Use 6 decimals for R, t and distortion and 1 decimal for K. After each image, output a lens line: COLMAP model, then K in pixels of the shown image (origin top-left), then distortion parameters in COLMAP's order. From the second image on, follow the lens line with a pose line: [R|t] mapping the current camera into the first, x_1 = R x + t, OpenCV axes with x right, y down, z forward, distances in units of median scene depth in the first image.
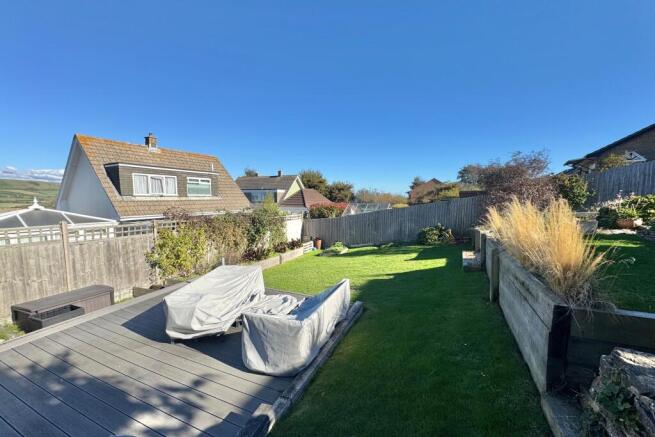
lens RADIAL K [[262.8, 0, 327.5], [0, 262.8, 218.5], [0, 0, 1]] dist [-0.002158, -0.000191]
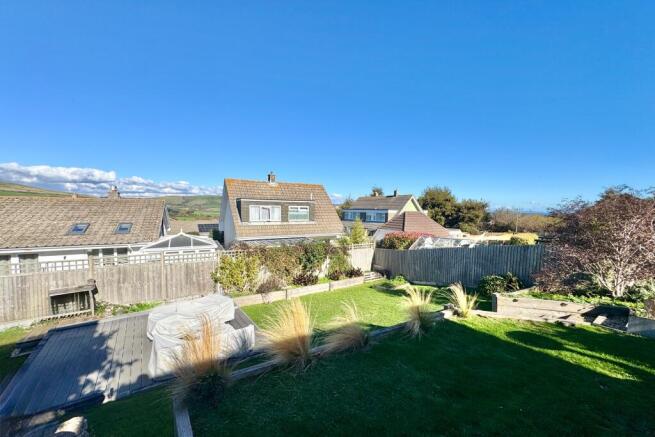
lens RADIAL K [[265.6, 0, 327.5], [0, 265.6, 218.5], [0, 0, 1]] dist [0.001217, 0.000131]
pose [[0.862739, 0.028567, -0.504843, 0.289071], [-0.053195, 0.997990, -0.034434, -0.072083], [0.502844, 0.056562, 0.862524, 0.009575]]
